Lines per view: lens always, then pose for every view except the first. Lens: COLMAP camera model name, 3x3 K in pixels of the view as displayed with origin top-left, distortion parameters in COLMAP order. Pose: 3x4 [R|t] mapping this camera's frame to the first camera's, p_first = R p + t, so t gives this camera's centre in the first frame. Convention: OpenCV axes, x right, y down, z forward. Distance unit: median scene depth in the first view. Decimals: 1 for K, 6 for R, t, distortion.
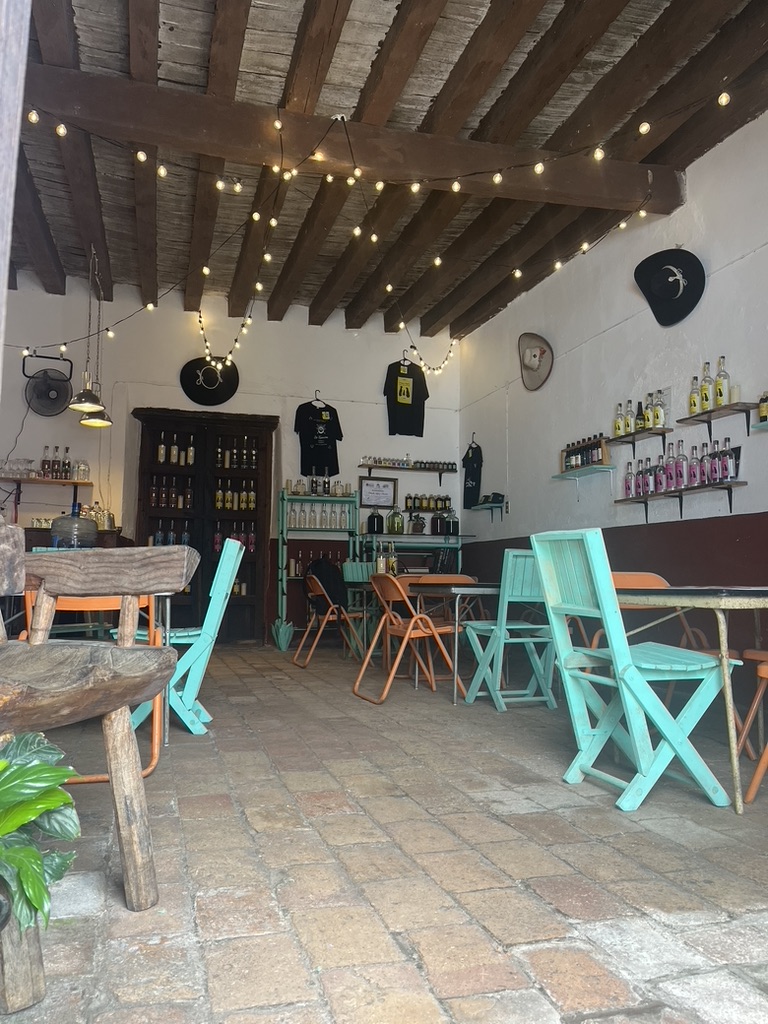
lens RADIAL K [[791.9, 0, 384.0], [0, 791.9, 512.0], [0, 0, 1]] dist [0.093871, -0.141121]
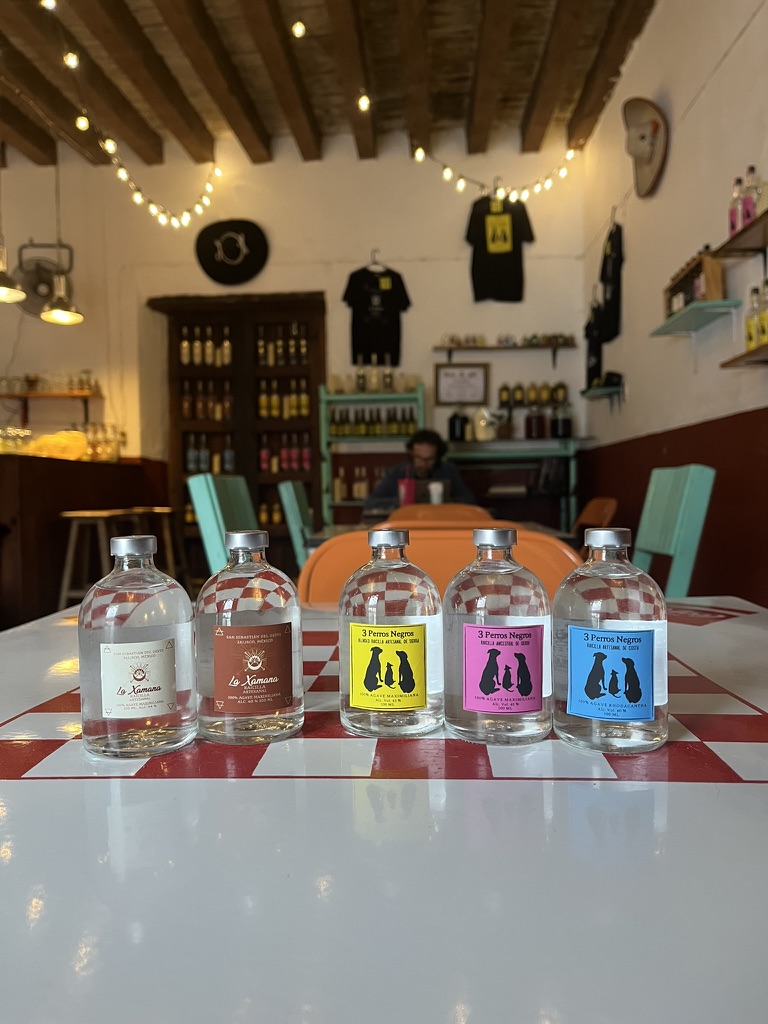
lens RADIAL K [[791.9, 0, 384.0], [0, 791.9, 512.0], [0, 0, 1]] dist [0.093871, -0.141121]
pose [[0.941992, -0.012468, -0.335404, 0.175795], [0.051325, 0.992908, 0.107239, 0.010626], [0.331688, -0.118233, 0.935951, 0.277814]]
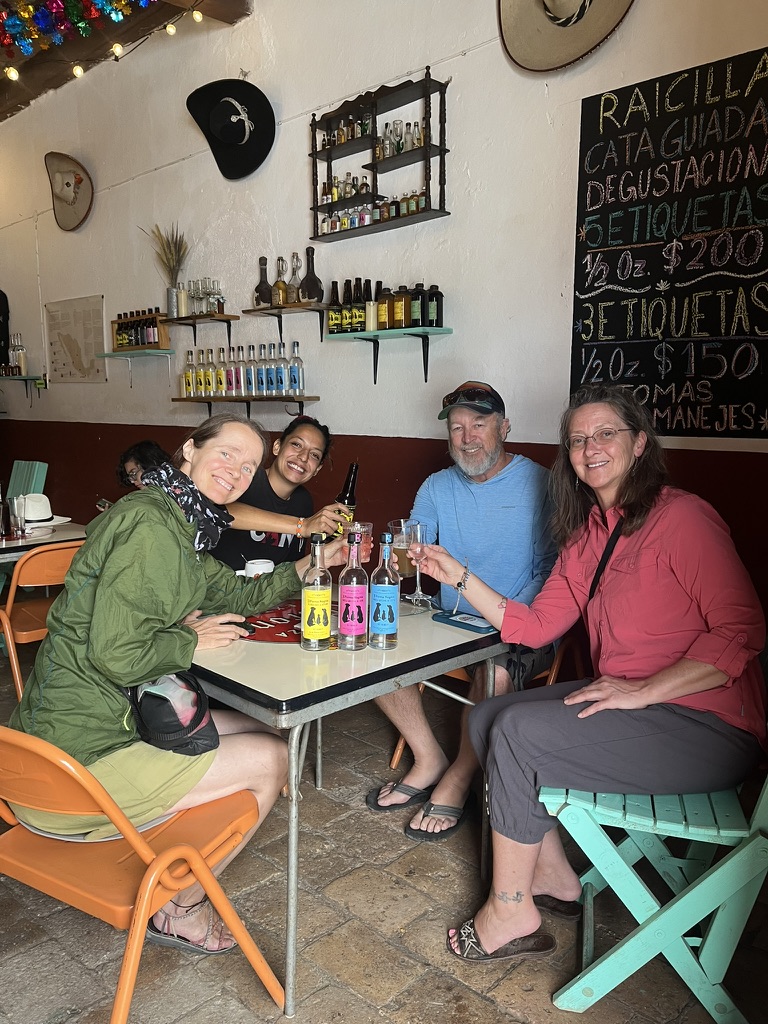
lens RADIAL K [[791.9, 0, 384.0], [0, 791.9, 512.0], [0, 0, 1]] dist [0.093871, -0.141121]
pose [[0.875295, -0.069443, 0.478577, 0.055788], [-0.040010, 0.975844, 0.214774, -0.058989], [-0.481931, -0.207139, 0.851373, 0.123848]]
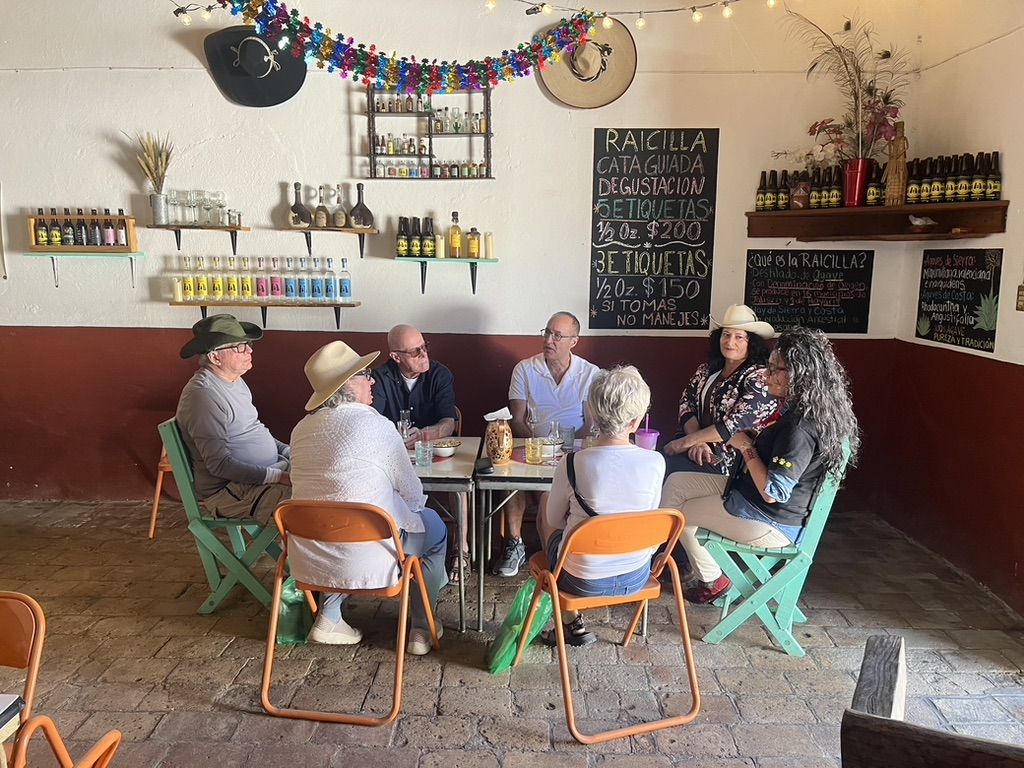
lens RADIAL K [[791.9, 0, 512.0], [0, 791.9, 384.0], [0, 0, 1]] dist [0.093871, -0.141121]
pose [[0.272079, -0.115751, 0.955288, -0.279789], [-0.092486, 0.984997, 0.145692, -0.059303], [-0.957820, -0.127991, 0.257291, 0.304657]]
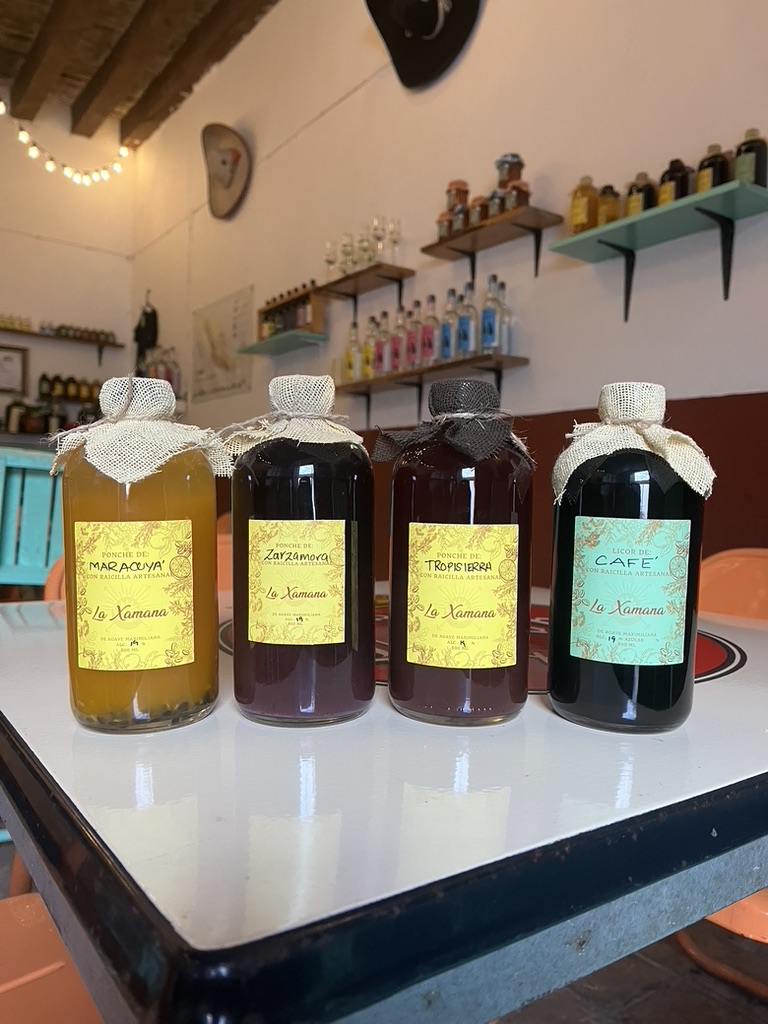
lens RADIAL K [[791.9, 0, 384.0], [0, 791.9, 512.0], [0, 0, 1]] dist [0.093871, -0.141121]
pose [[0.953012, 0.018021, 0.302398, 0.103609], [-0.050488, 0.993716, 0.099894, 0.011583], [-0.298697, -0.110468, 0.947933, 0.270413]]
